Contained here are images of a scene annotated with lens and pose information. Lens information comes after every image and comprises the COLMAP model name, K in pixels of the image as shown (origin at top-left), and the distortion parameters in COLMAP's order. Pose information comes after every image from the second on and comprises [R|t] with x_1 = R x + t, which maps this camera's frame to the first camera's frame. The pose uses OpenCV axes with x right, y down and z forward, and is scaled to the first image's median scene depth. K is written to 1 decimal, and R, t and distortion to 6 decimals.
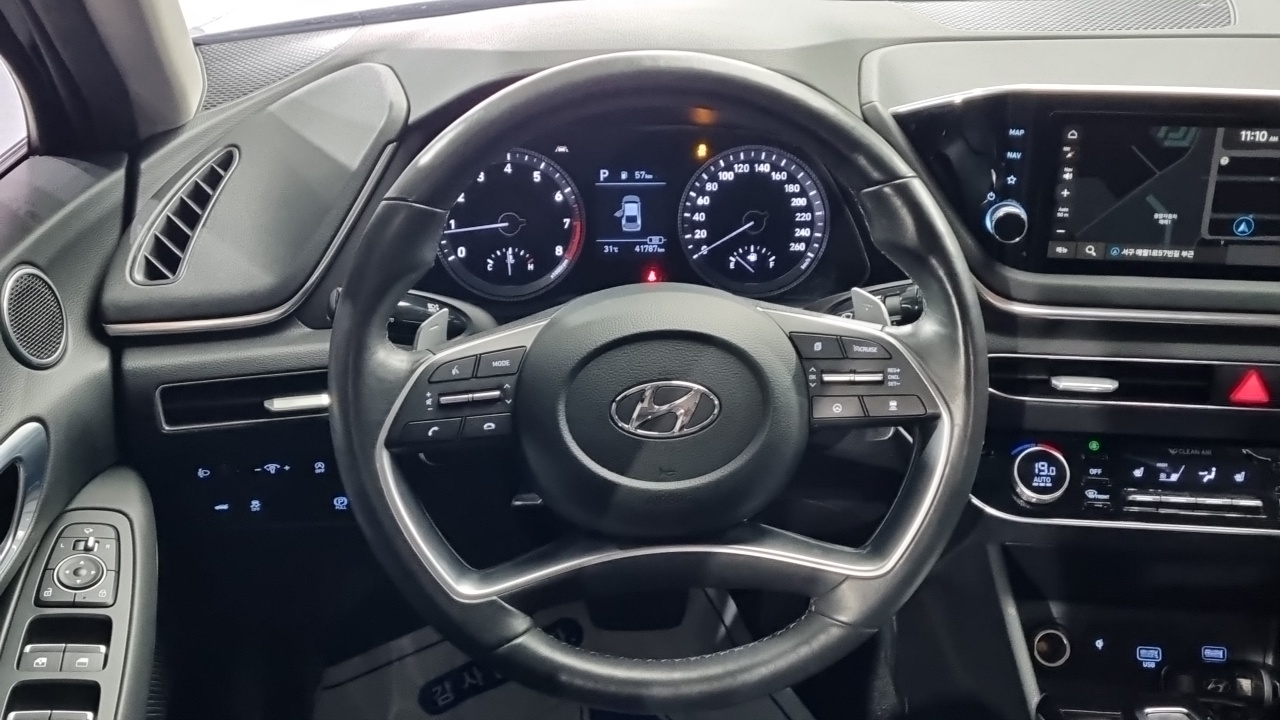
lens RADIAL K [[1386.6, 0, 639.0], [0, 1386.6, 329.7], [0, 0, 1]] dist [0.027060, 0.005357]
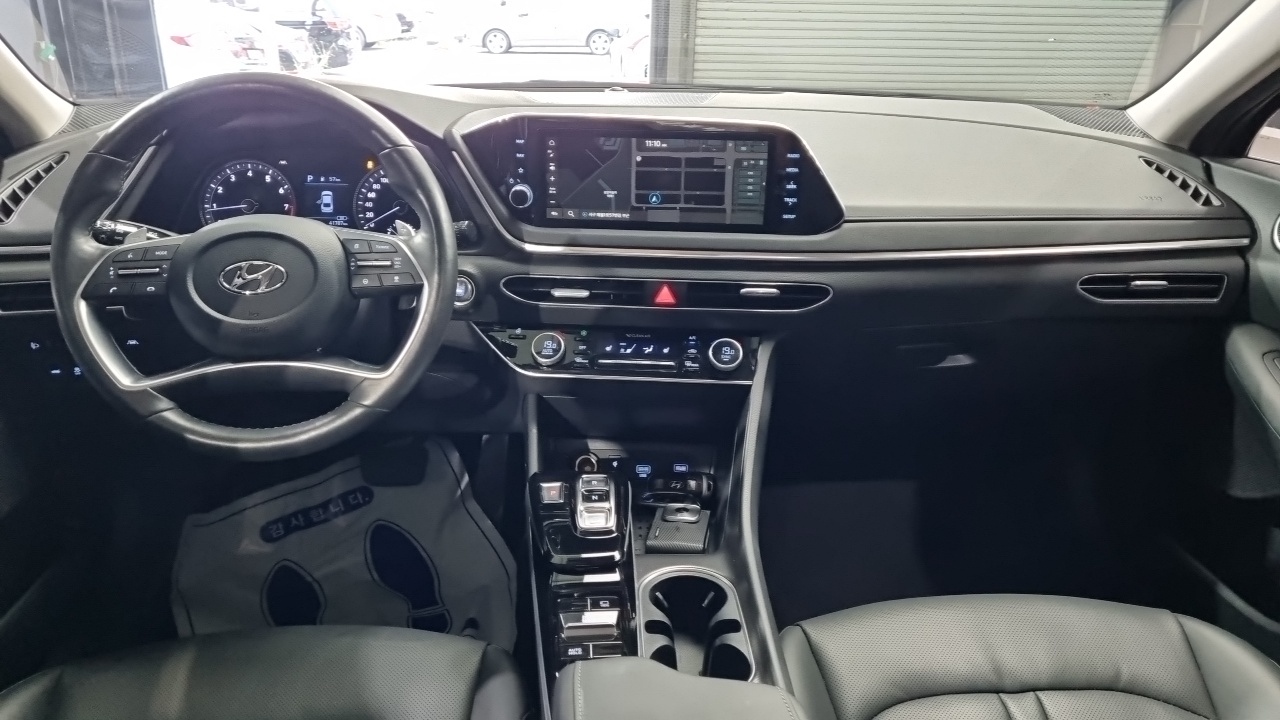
lens RADIAL K [[902.9, 0, 659.4], [0, 902.9, 359.8], [0, 0, 1]] dist [0.008111, -0.002761]
pose [[0.999201, 0.002174, 0.039917, 0.351989], [-0.000348, 0.998956, -0.045686, 0.155665], [-0.039975, 0.045636, 0.998158, -0.088787]]
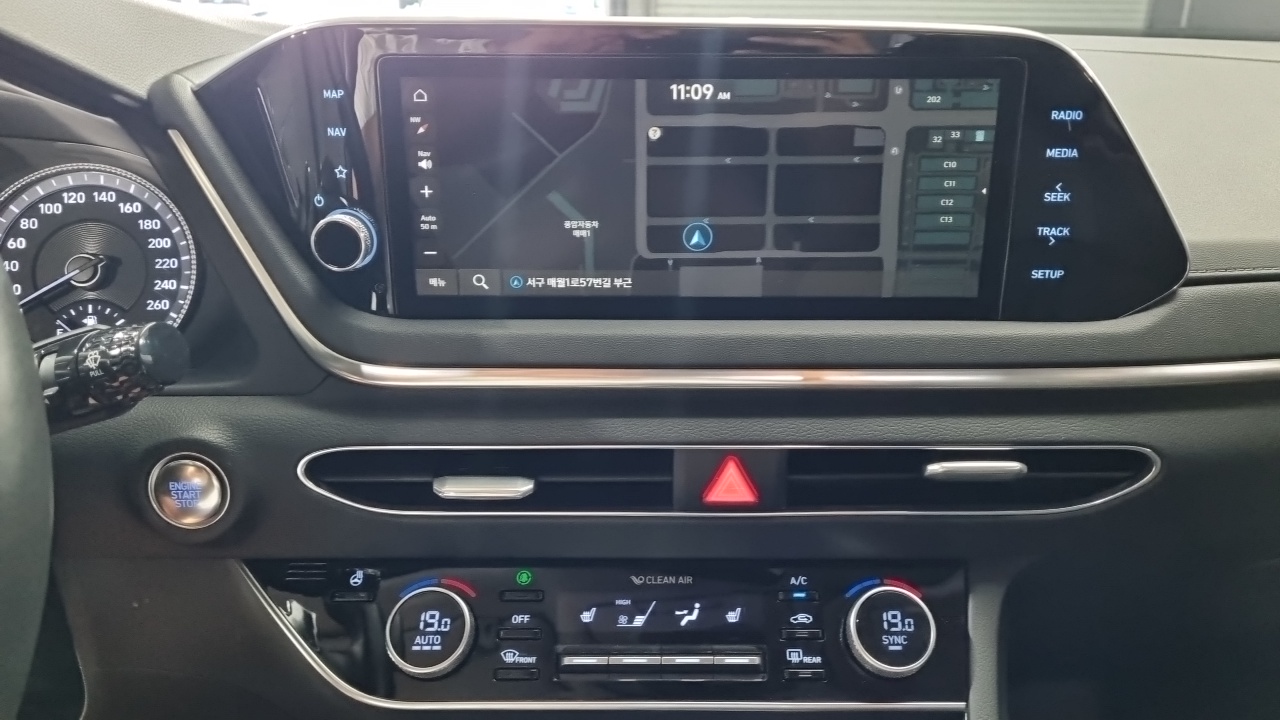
lens RADIAL K [[900.0, 0, 667.7], [0, 900.0, 342.6], [0, 0, 1]] dist [0.008197, 0.000045]
pose [[0.995394, -0.028733, 0.091458, 0.337579], [0.037046, 0.995204, -0.090532, 0.011963], [-0.088418, 0.093503, 0.991685, 0.520291]]
